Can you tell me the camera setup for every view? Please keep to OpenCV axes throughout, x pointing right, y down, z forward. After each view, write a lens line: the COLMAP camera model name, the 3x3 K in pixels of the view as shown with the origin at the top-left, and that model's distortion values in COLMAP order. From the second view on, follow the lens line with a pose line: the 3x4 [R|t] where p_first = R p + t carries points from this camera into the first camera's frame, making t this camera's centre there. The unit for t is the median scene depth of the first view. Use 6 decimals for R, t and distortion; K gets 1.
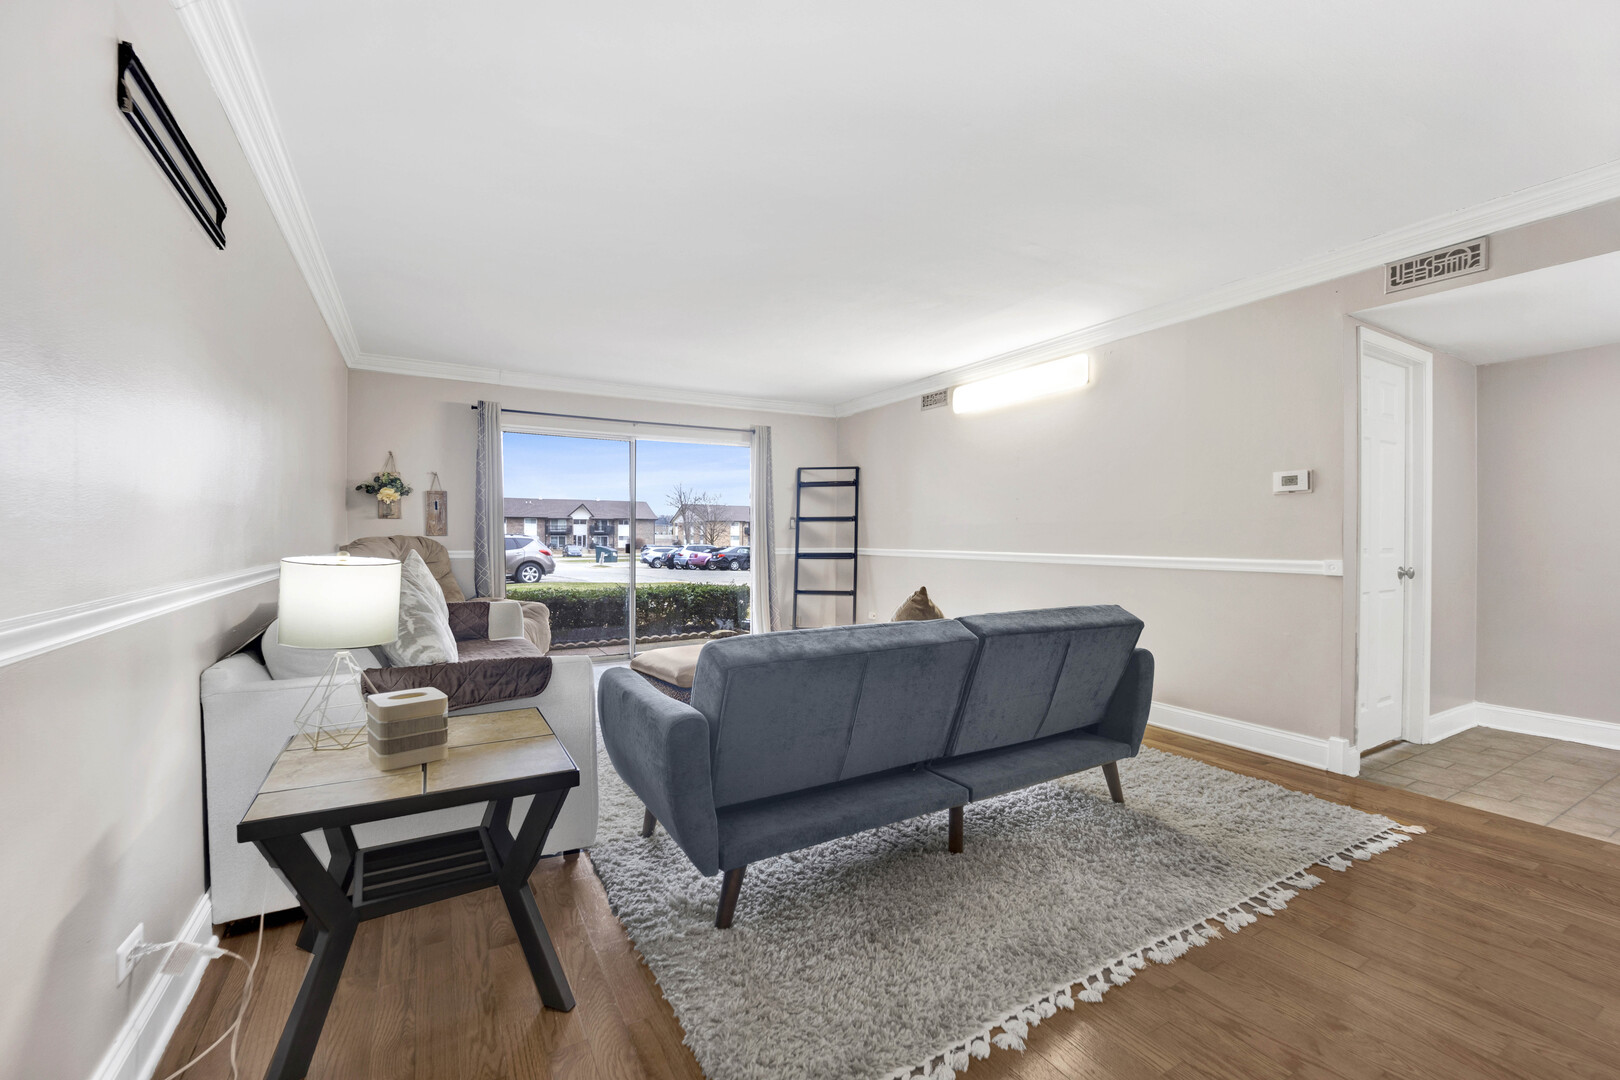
lens RADIAL K [[674.5, 0, 817.4], [0, 674.5, 550.0], [0, 0, 1]] dist [-0.009632, -0.000168]
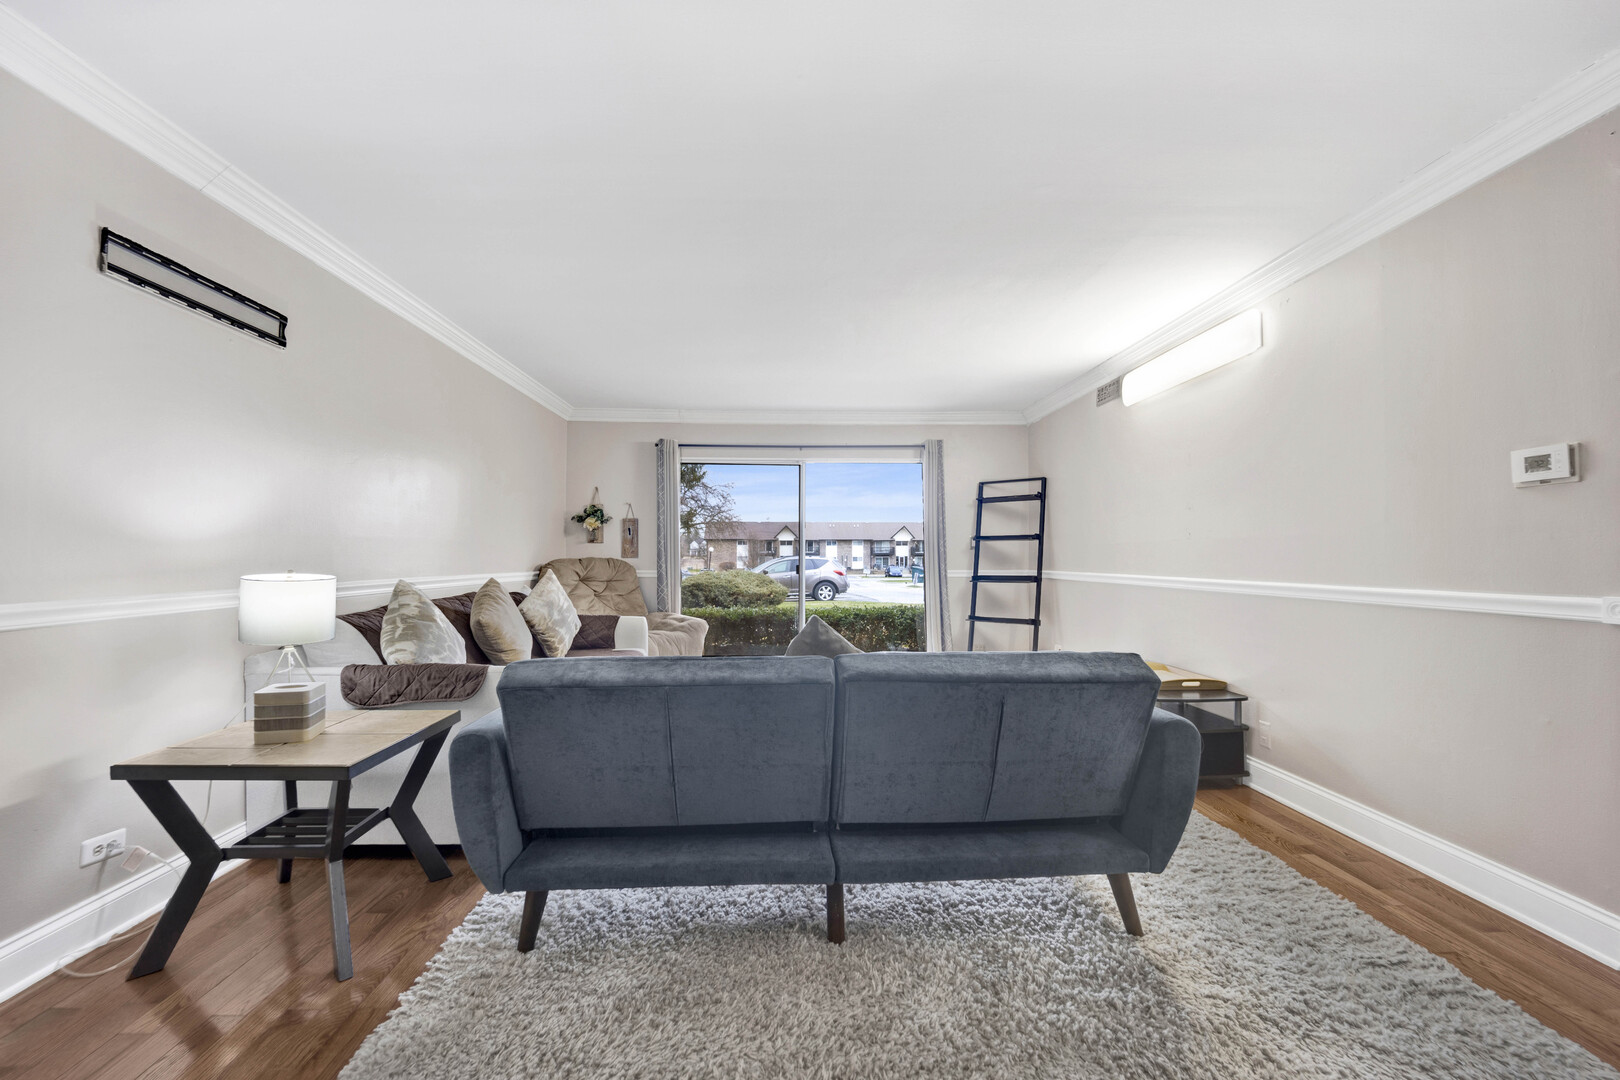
lens RADIAL K [[674.4, 0, 809.1], [0, 674.4, 550.1], [0, 0, 1]] dist [-0.019654, -0.000329]
pose [[0.883878, -0.006215, -0.467677, 0.245283], [-0.008206, 0.999552, -0.028793, -0.002136], [0.467646, 0.029287, 0.883430, 0.108120]]
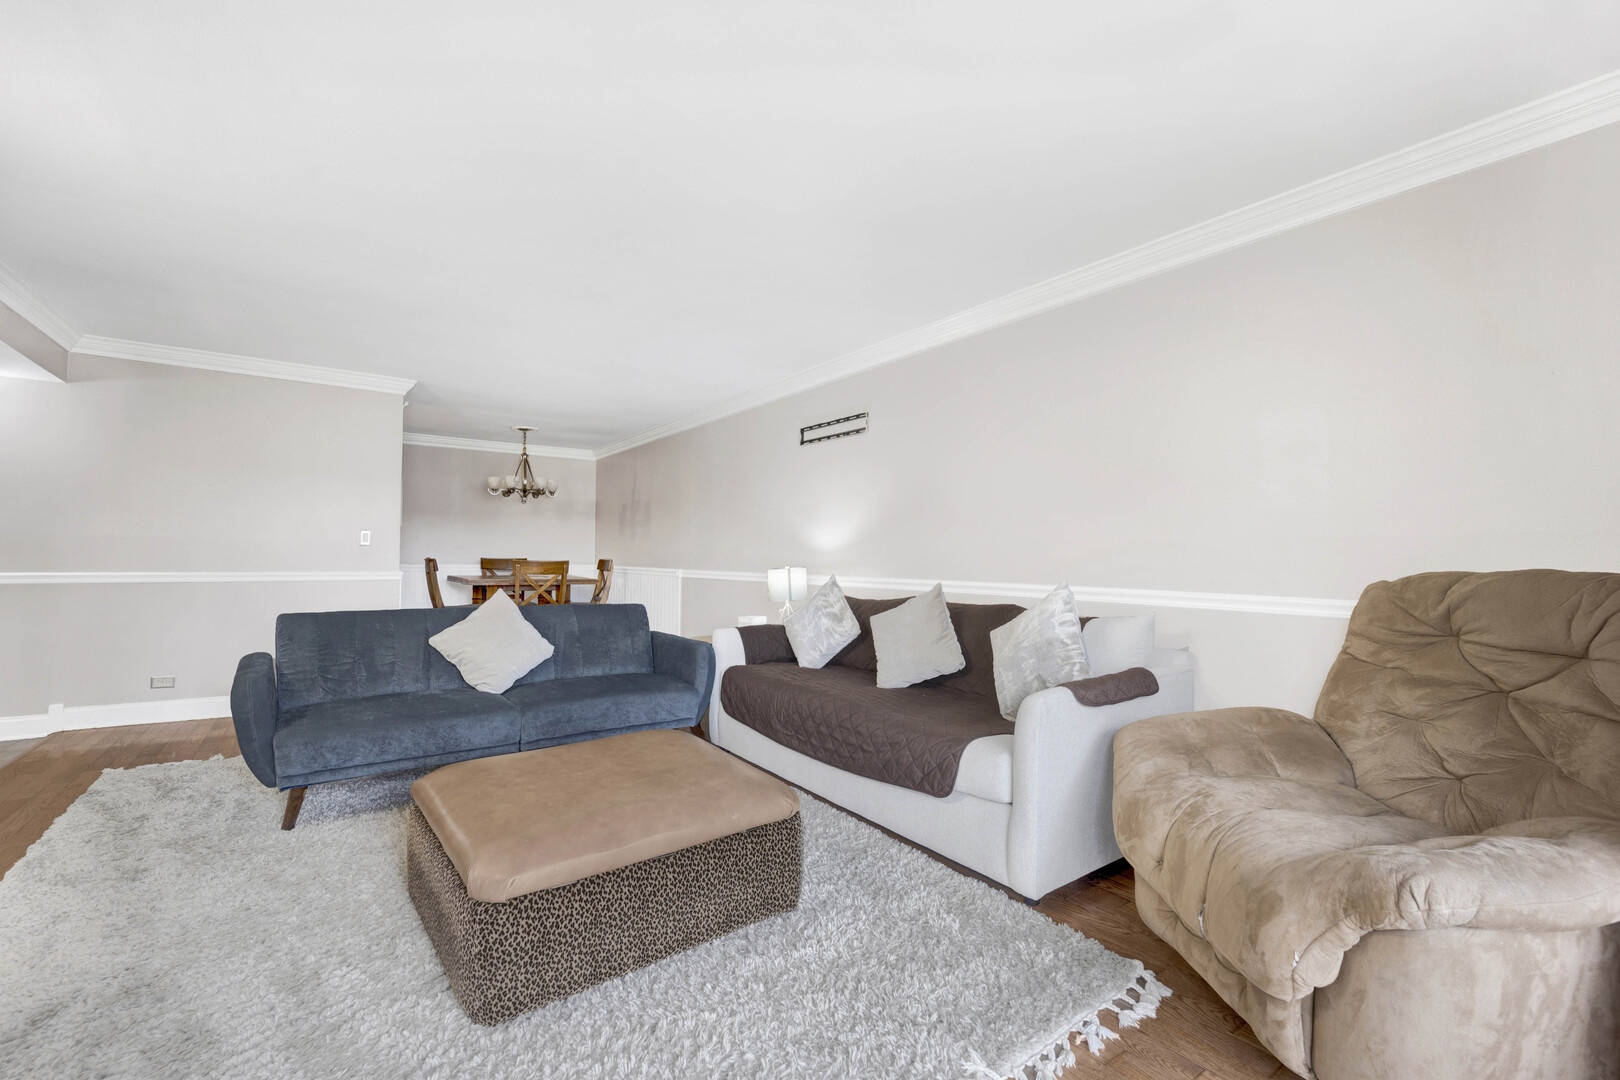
lens RADIAL K [[674.4, 0, 809.1], [0, 674.4, 550.1], [0, 0, 1]] dist [-0.019654, -0.000329]
pose [[-0.994961, -0.011821, -0.099568, -0.168500], [-0.013146, 0.999833, 0.012670, -0.027184], [0.099401, 0.013915, -0.994950, 1.146834]]
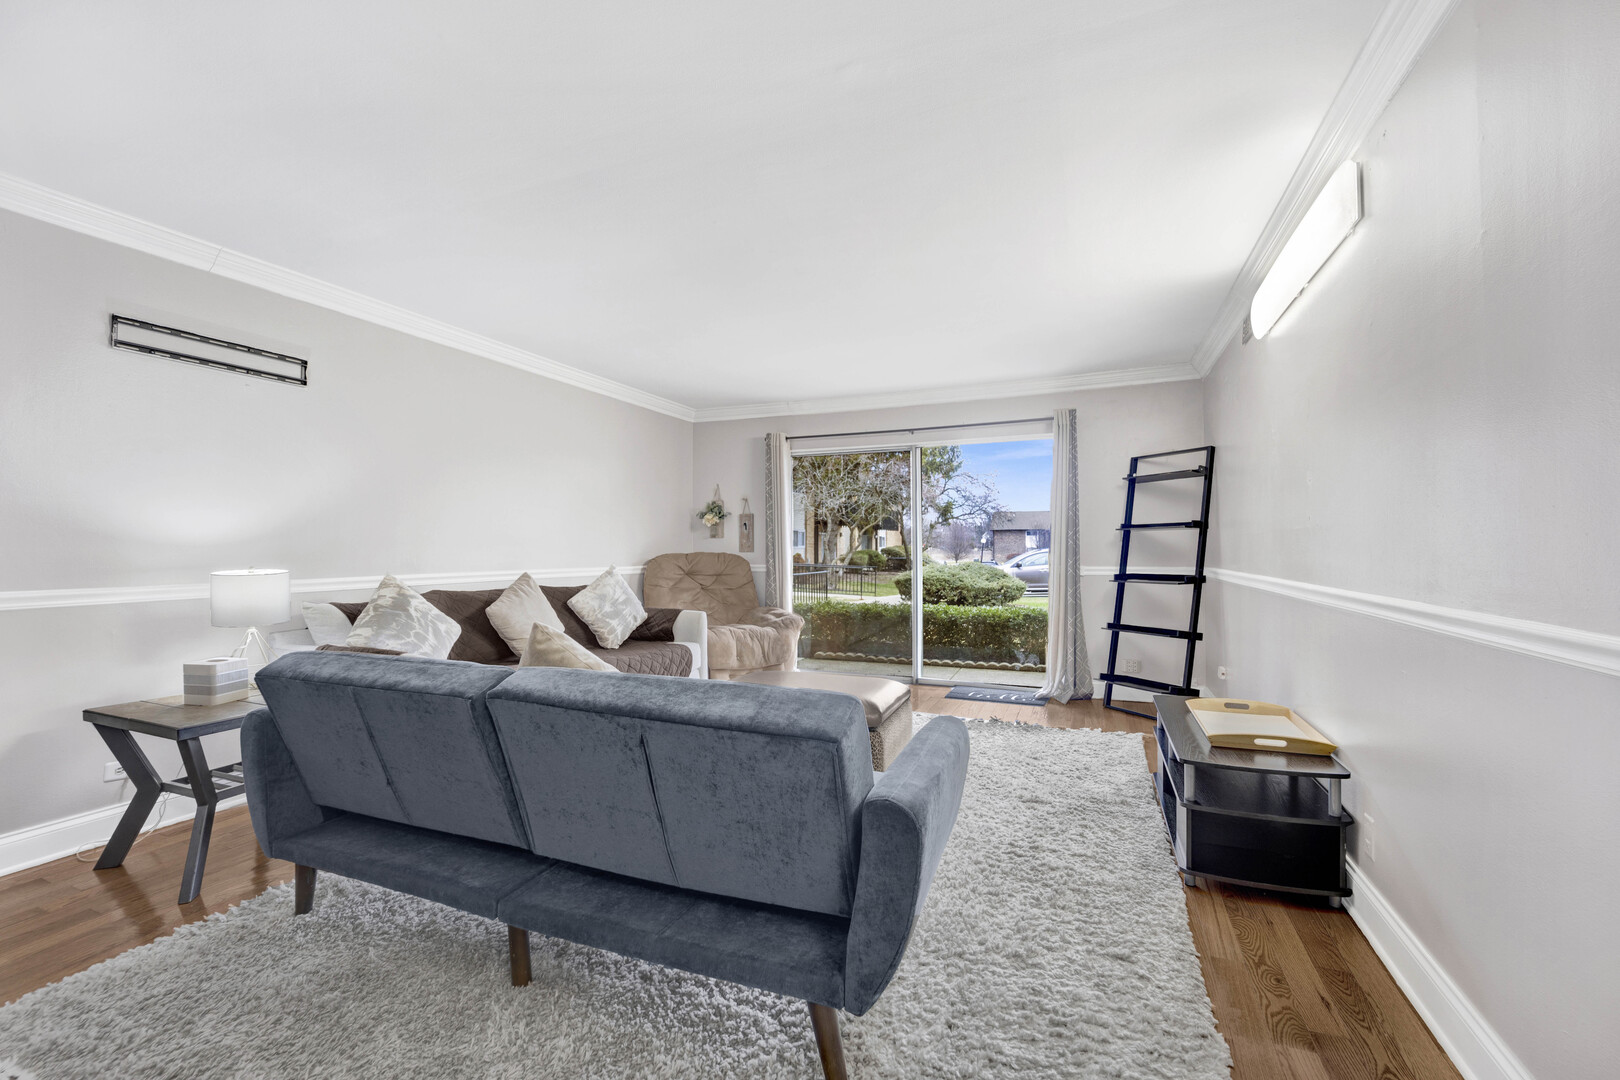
lens RADIAL K [[674.4, 0, 809.1], [0, 674.4, 550.1], [0, 0, 1]] dist [-0.019654, -0.000329]
pose [[0.603760, -0.002309, -0.797163, 0.432473], [-0.011656, 0.999863, -0.011724, -0.010658], [0.797081, 0.016370, 0.603650, 0.353218]]
